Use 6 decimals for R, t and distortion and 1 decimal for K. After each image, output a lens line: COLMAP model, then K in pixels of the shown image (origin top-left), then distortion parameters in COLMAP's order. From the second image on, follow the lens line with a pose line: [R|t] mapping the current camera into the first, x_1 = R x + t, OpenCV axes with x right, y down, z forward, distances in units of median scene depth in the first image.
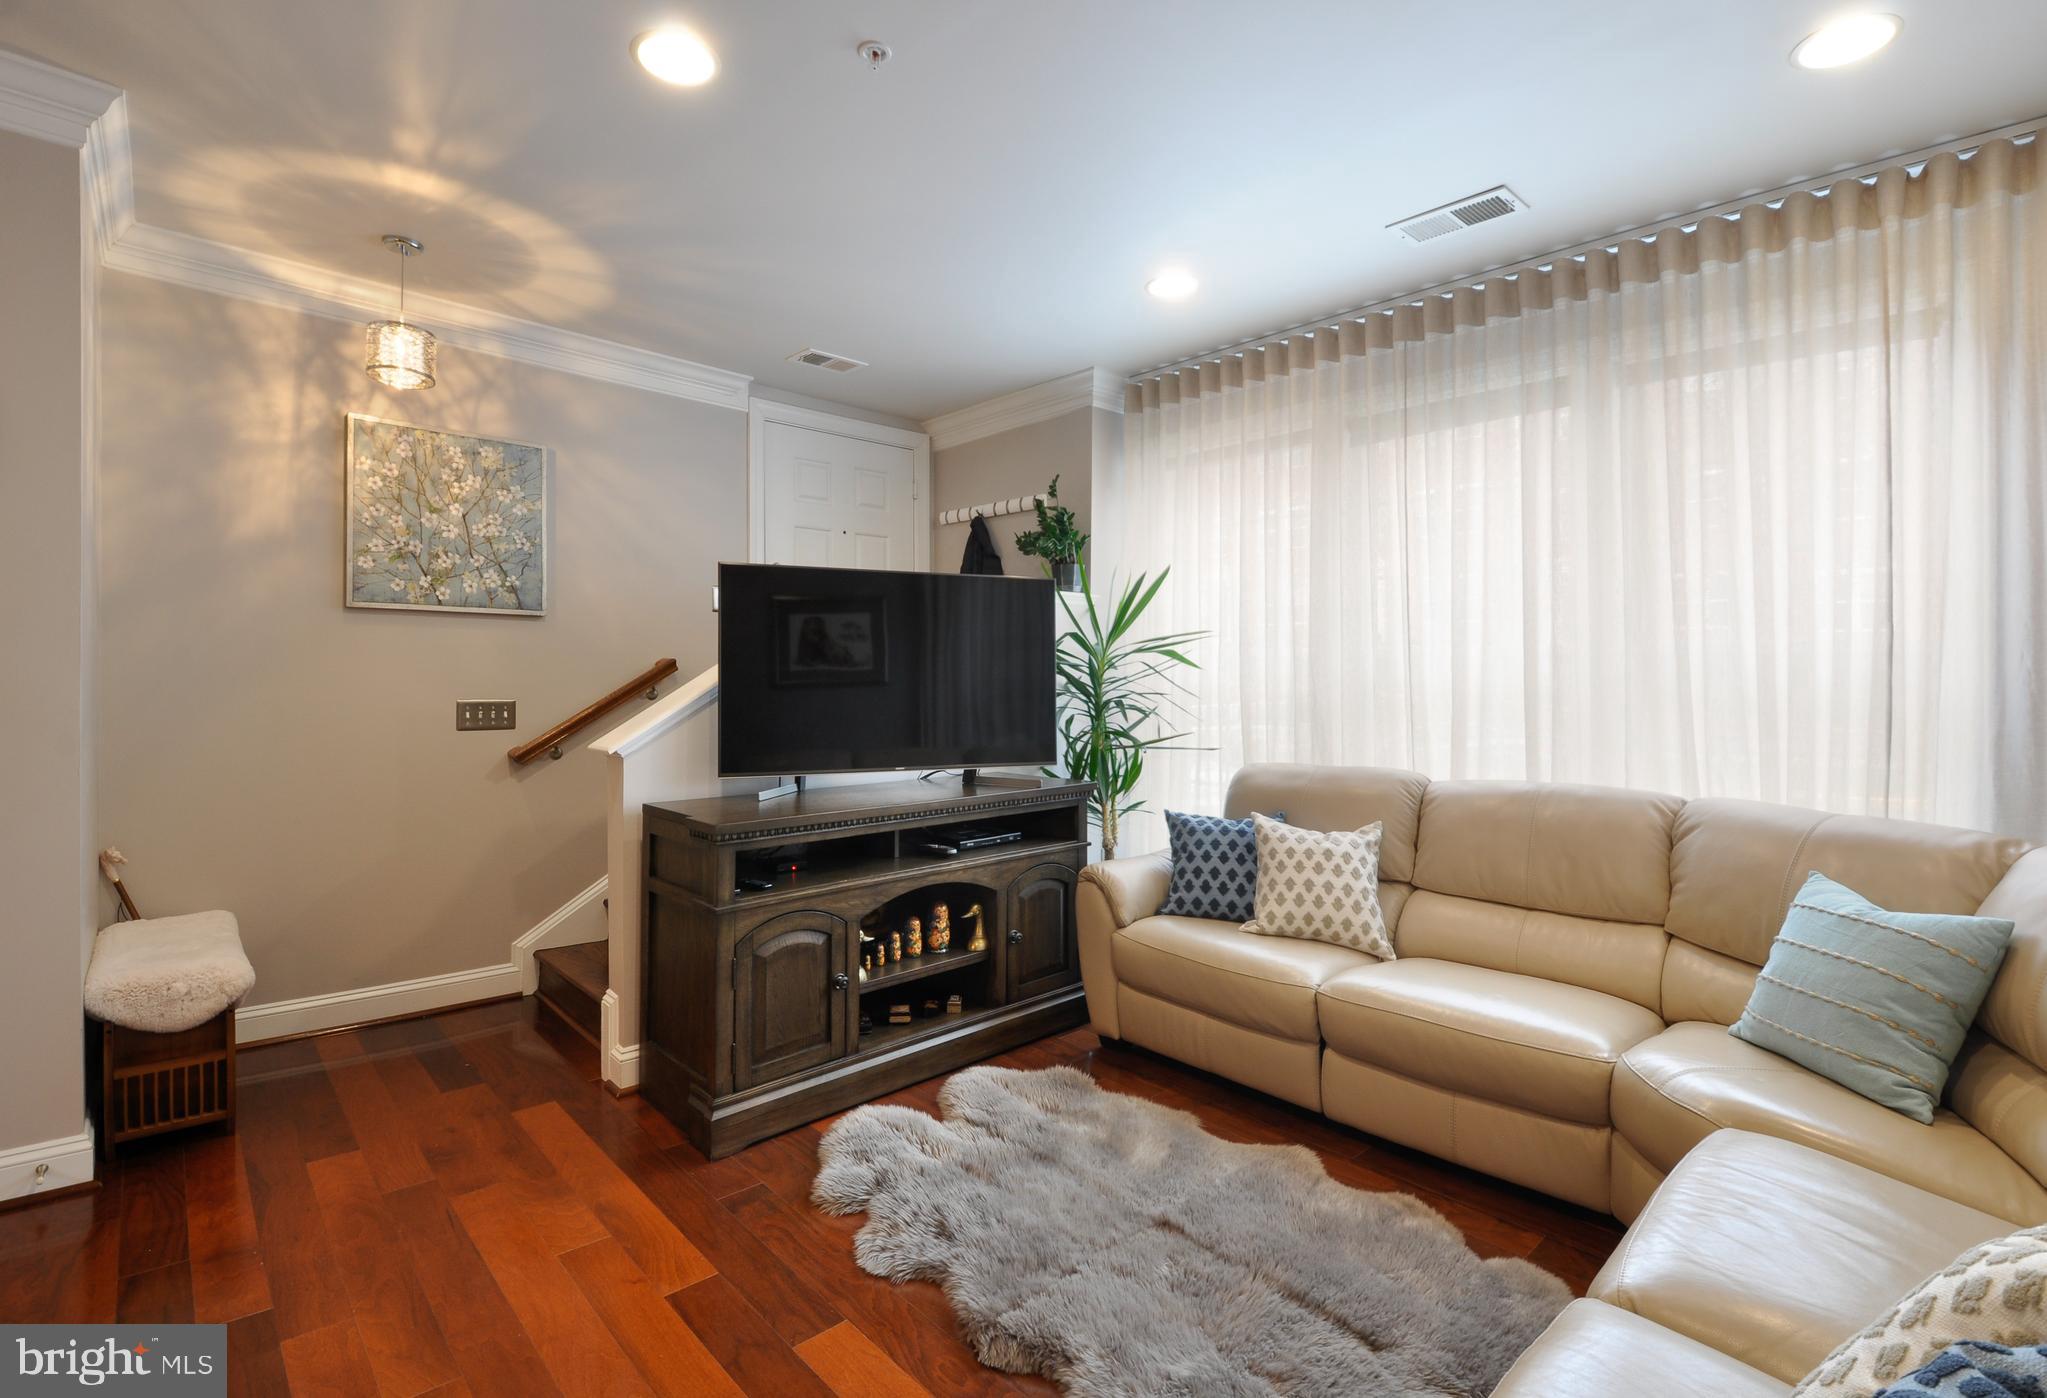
lens RADIAL K [[932.9, 0, 992.4], [0, 932.9, 670.5], [0, 0, 1]] dist [0.003681, -0.009279]
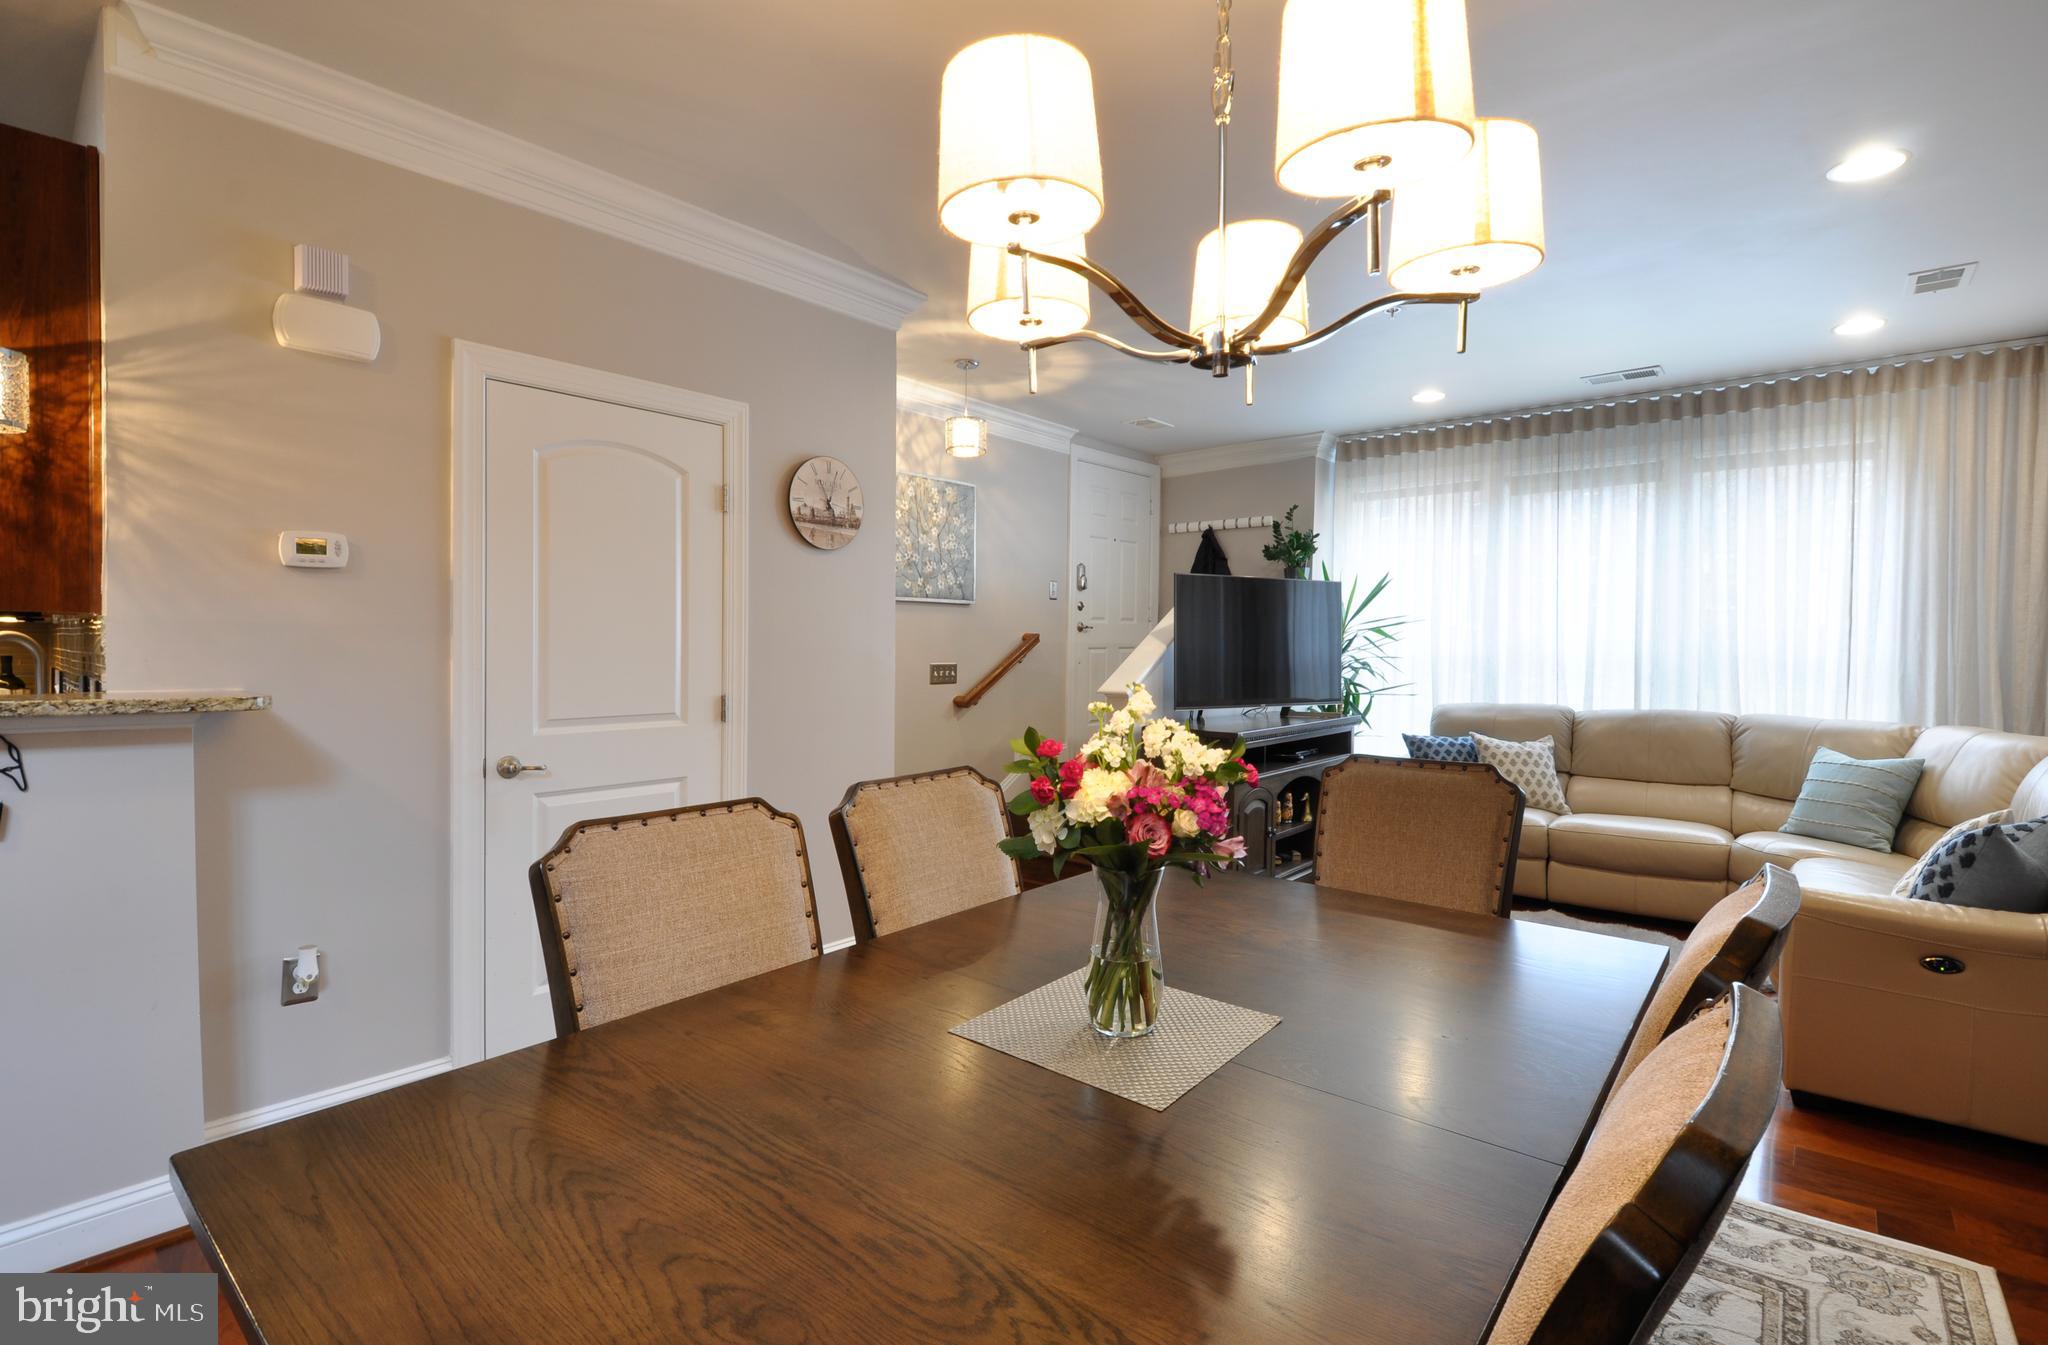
lens RADIAL K [[931.7, 0, 1010.8], [0, 931.7, 663.3], [0, 0, 1]] dist [0.007368, -0.016736]
pose [[0.995012, -0.003308, 0.099700, -0.691180], [0.001086, 0.999750, 0.022324, -0.000247], [-0.099749, -0.022105, 0.994767, -0.519780]]
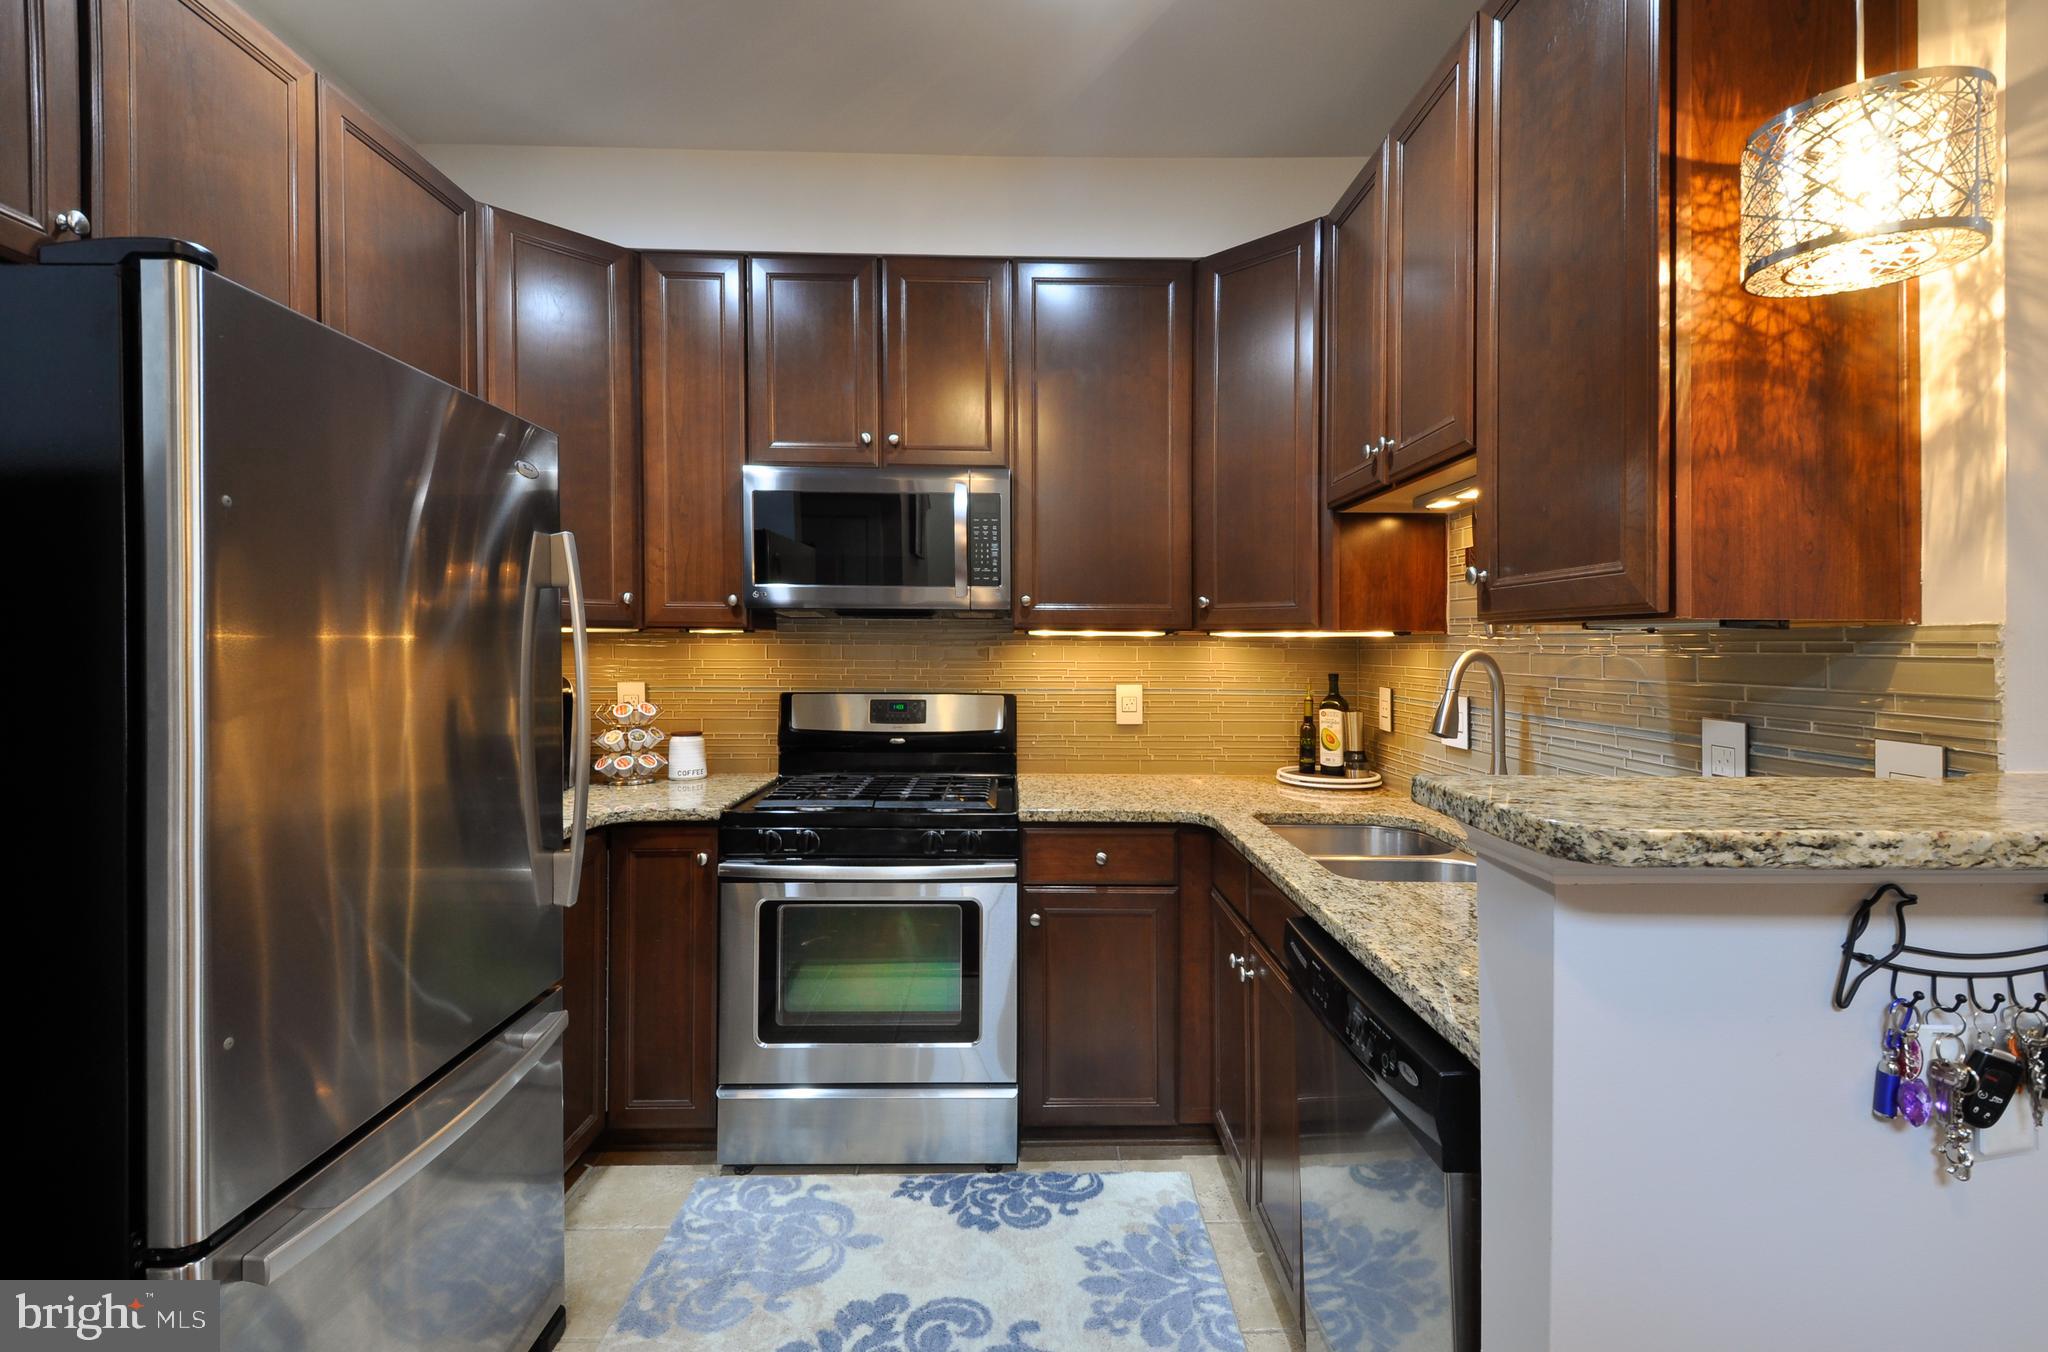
lens RADIAL K [[910.0, 0, 1027.1], [0, 910.0, 651.6], [0, 0, 1]] dist [0.031405, -0.030198]
pose [[0.741937, 0.001518, -0.670468, -1.314650], [0.004430, 0.999965, 0.007167, -0.014042], [0.670455, -0.008288, 0.741904, -0.282562]]
